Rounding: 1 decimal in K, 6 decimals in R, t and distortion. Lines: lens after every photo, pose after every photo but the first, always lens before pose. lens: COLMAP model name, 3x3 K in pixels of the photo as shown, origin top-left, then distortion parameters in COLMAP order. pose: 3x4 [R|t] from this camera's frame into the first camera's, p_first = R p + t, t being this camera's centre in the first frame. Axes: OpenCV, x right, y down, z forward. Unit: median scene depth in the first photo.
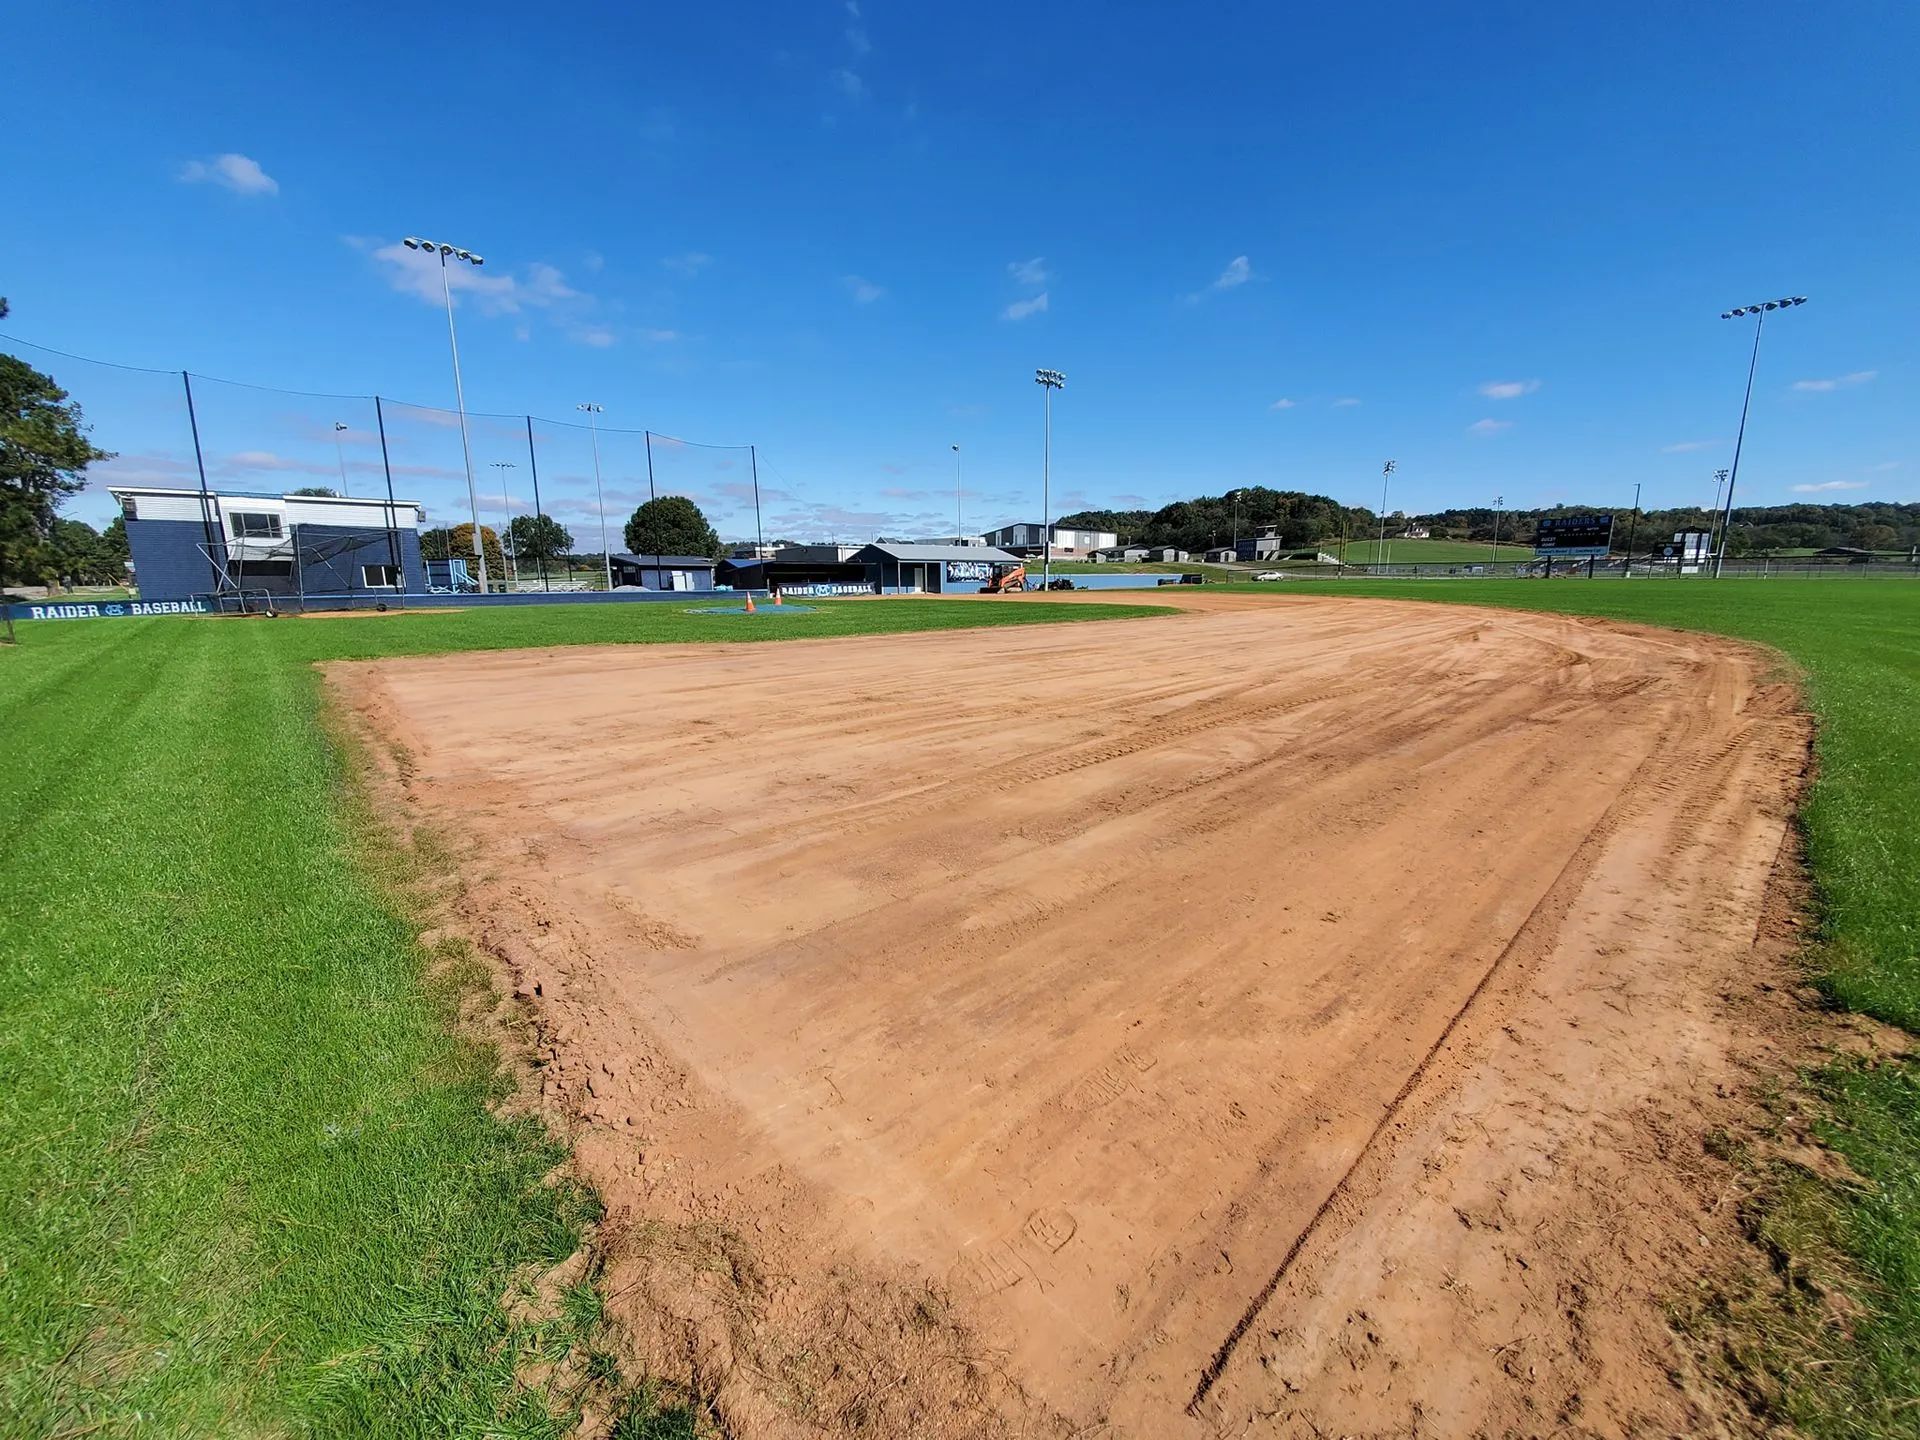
lens RADIAL K [[782.9, 0, 966.6], [0, 782.9, 728.2], [0, 0, 1]] dist [0.006634, -0.000228]
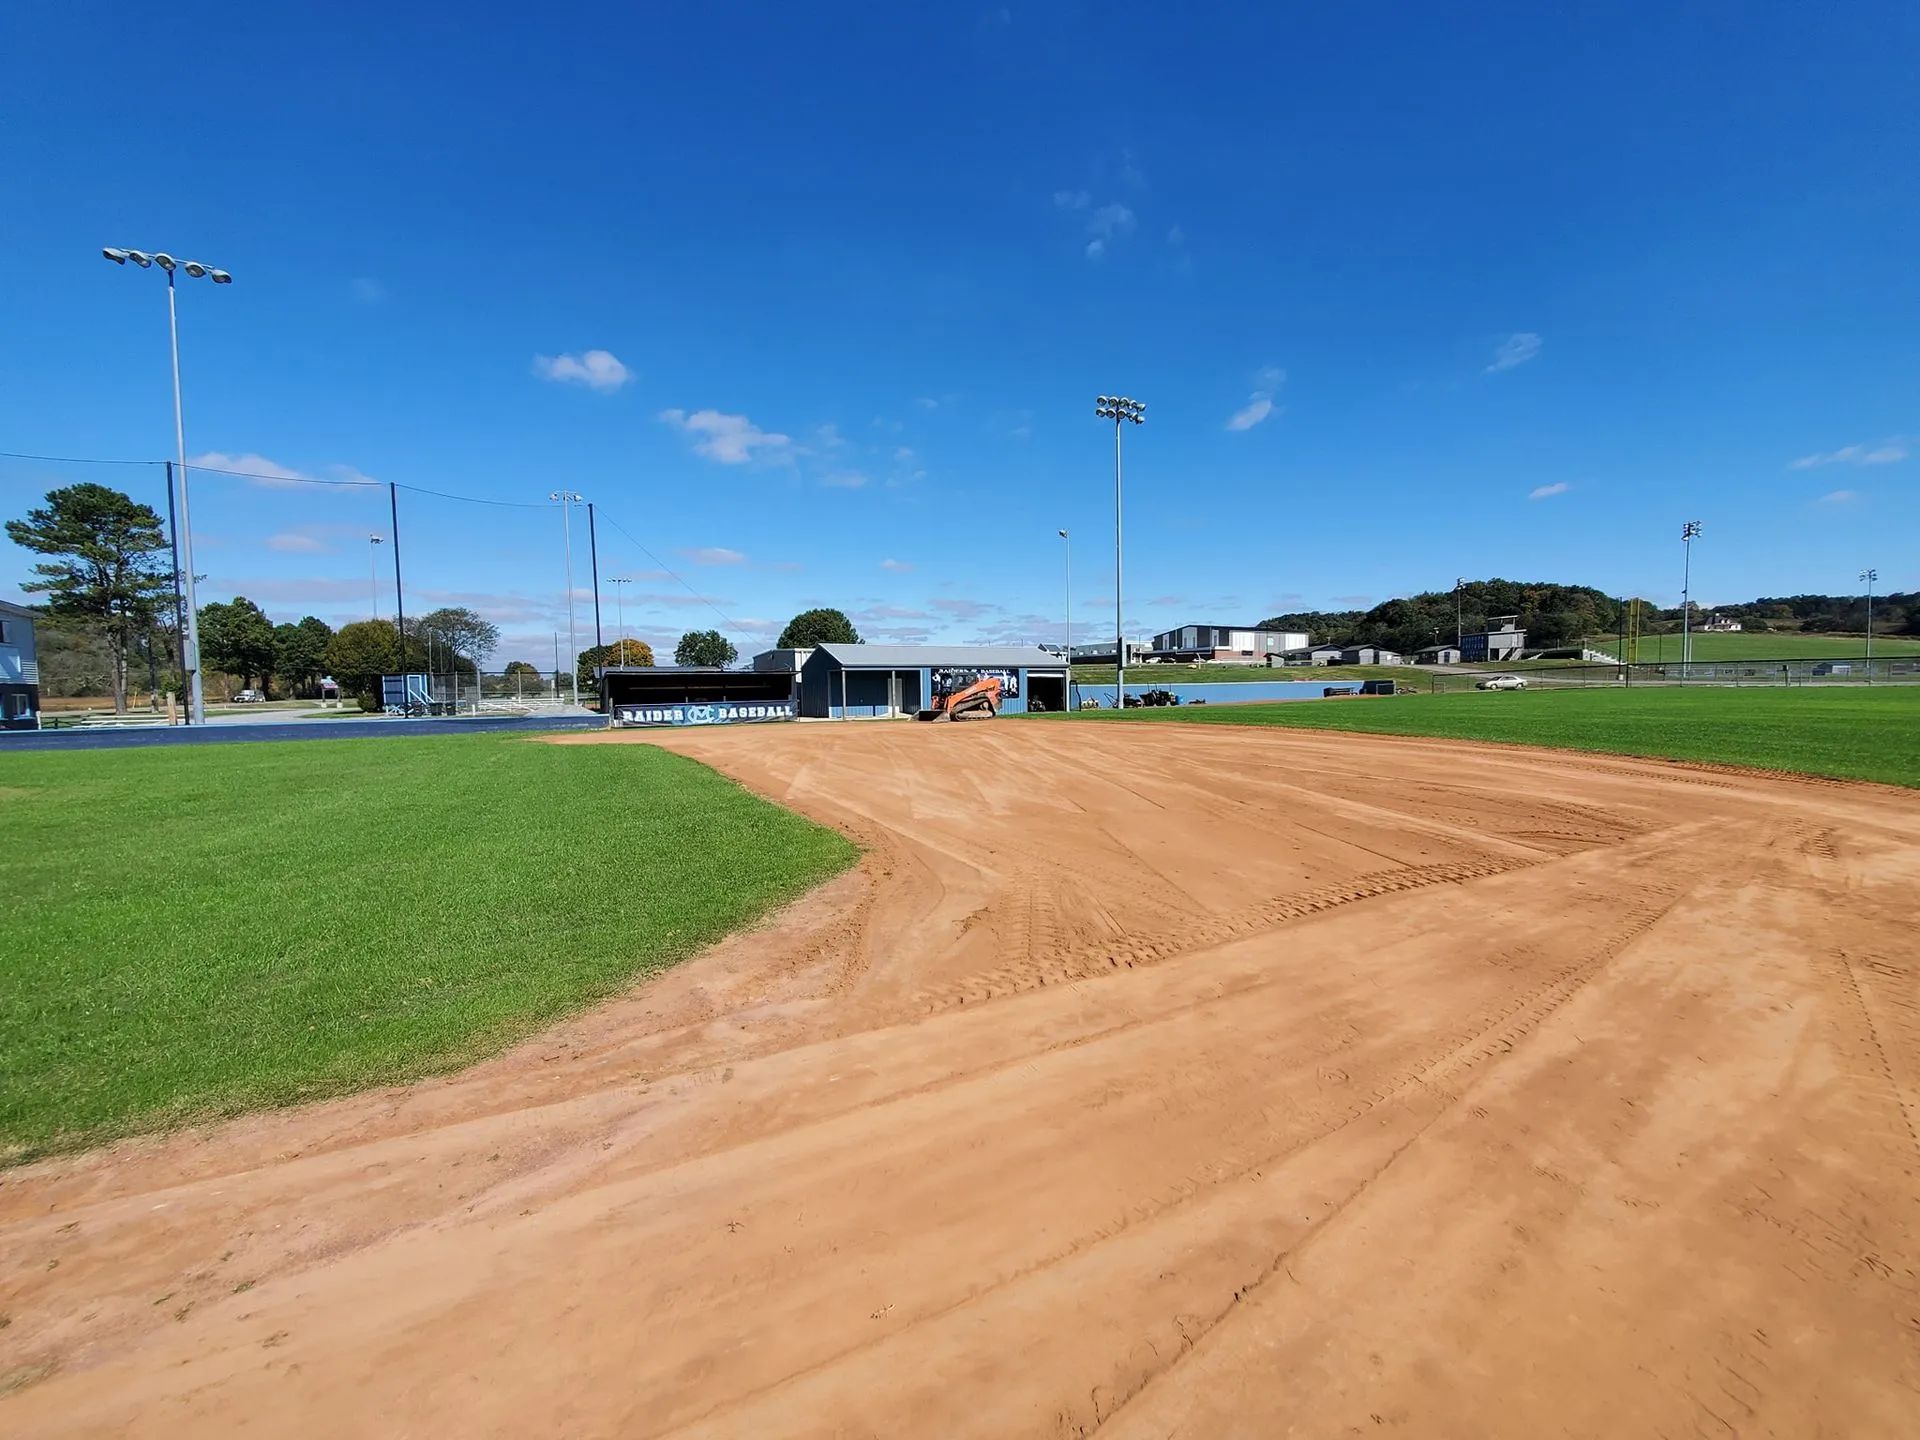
lens RADIAL K [[771.6, 0, 962.7], [0, 771.6, 726.6], [0, 0, 1]] dist [-0.000258, -0.002576]
pose [[0.965988, 0.004795, -0.258542, 0.047414], [-0.039687, 0.990731, -0.129910, -0.022482], [0.255523, 0.135752, 0.957225, 0.109207]]
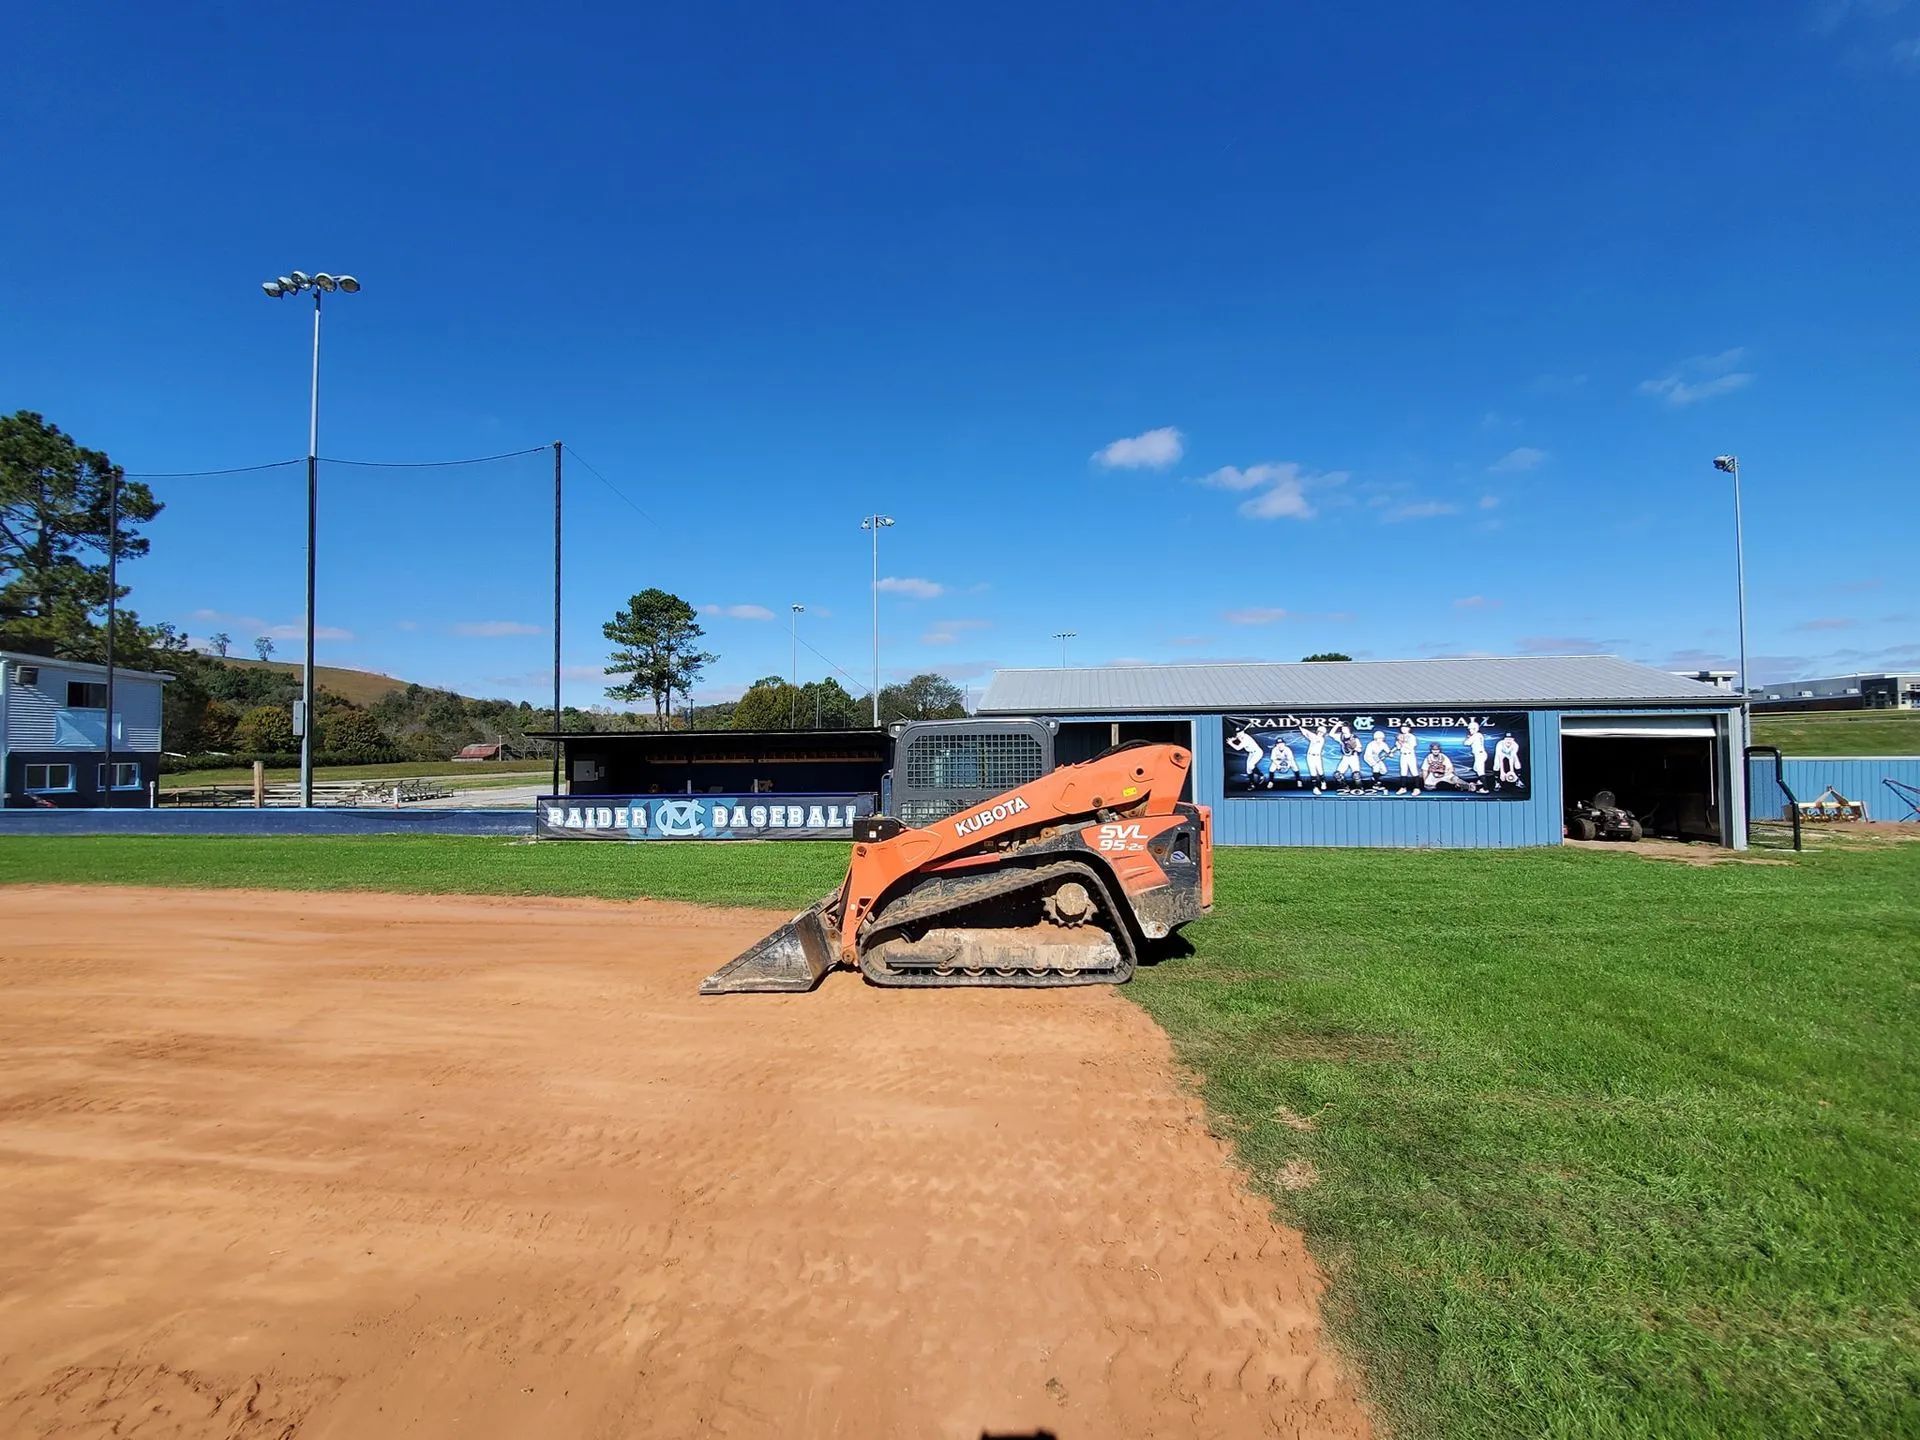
lens RADIAL K [[771.6, 0, 962.7], [0, 771.6, 726.6], [0, 0, 1]] dist [-0.000258, -0.002576]
pose [[0.603271, -0.027150, -0.797074, 0.033877], [-0.144024, 0.979280, -0.142362, -0.045429], [0.784424, 0.200681, 0.586861, 0.221406]]
